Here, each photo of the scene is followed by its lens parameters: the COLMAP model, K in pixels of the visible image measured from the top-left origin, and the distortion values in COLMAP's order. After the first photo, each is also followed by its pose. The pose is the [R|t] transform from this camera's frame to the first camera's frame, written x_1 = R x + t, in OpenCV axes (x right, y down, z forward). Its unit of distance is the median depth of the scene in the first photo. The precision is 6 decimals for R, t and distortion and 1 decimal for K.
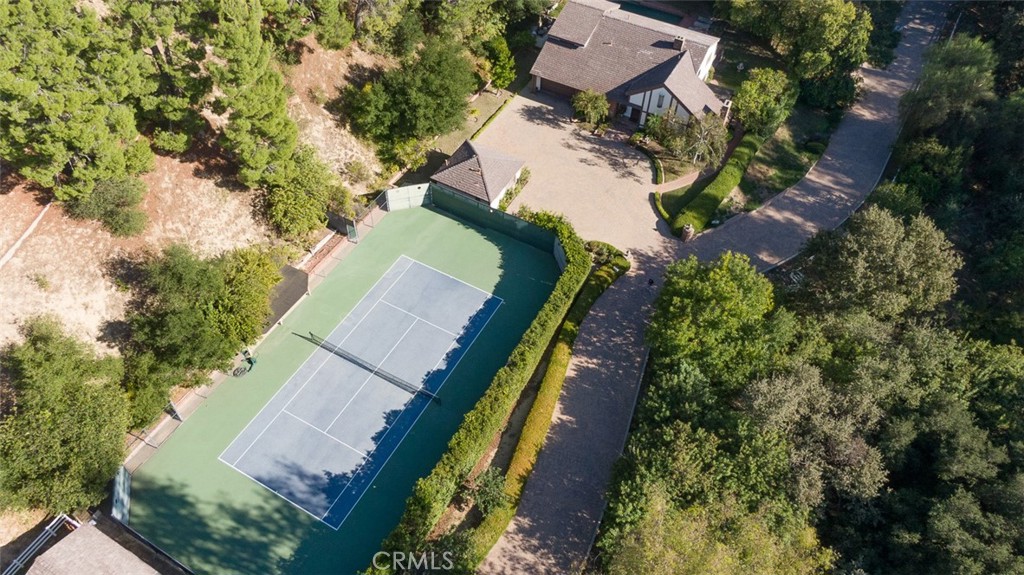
lens RADIAL K [[713.2, 0, 501.4], [0, 713.2, 258.7], [0, 0, 1]] dist [0.028152, -0.029511]
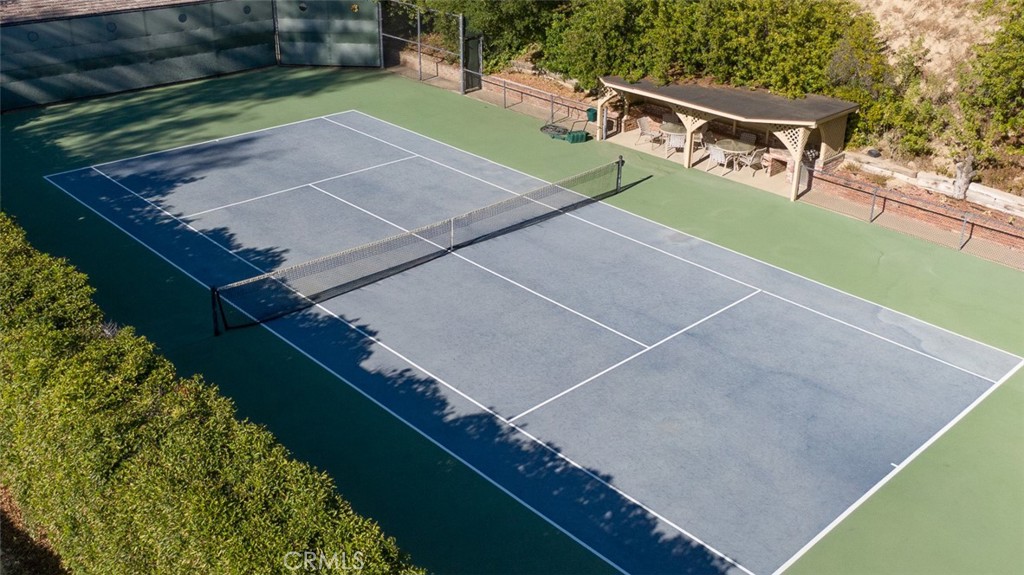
lens RADIAL K [[995.4, 0, 512.0], [0, 995.4, 234.2], [0, 0, 1]] dist [0.020703, 0.000000]
pose [[-0.287462, 0.361783, -0.886837, 0.154214], [-0.727558, 0.519705, 0.447845, -0.045399], [0.622916, 0.773964, 0.113823, 0.792546]]
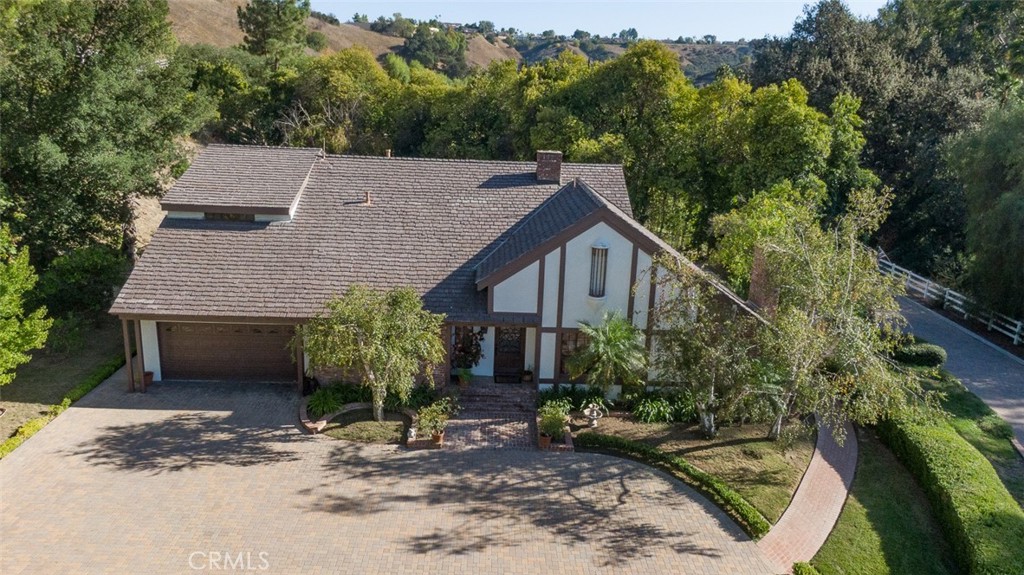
lens RADIAL K [[722.2, 0, 510.1], [0, 722.2, 293.6], [0, 0, 1]] dist [0.026420, -0.041603]
pose [[0.859522, -0.127330, 0.494984, 0.039978], [0.368812, 0.824994, -0.428208, -0.103412], [-0.353835, 0.550610, 0.756062, 0.842012]]
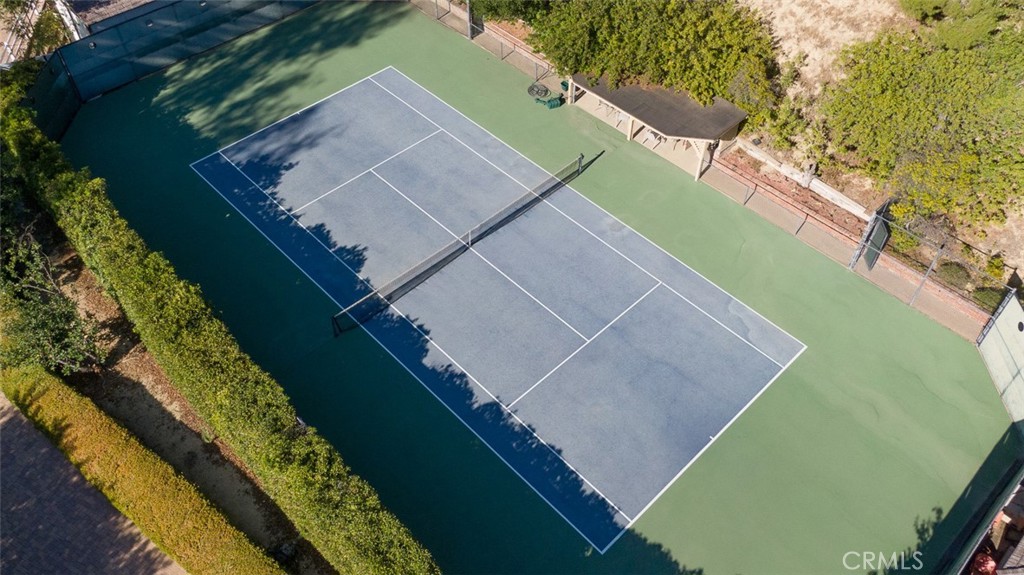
lens RADIAL K [[836.8, 0, 510.8], [0, 836.8, 249.5], [0, 0, 1]] dist [0.031125, -0.020176]
pose [[-0.281168, 0.678867, -0.678295, 0.161357], [-0.726905, 0.310802, 0.612382, -0.169712], [0.626541, 0.665238, 0.406084, 0.651038]]
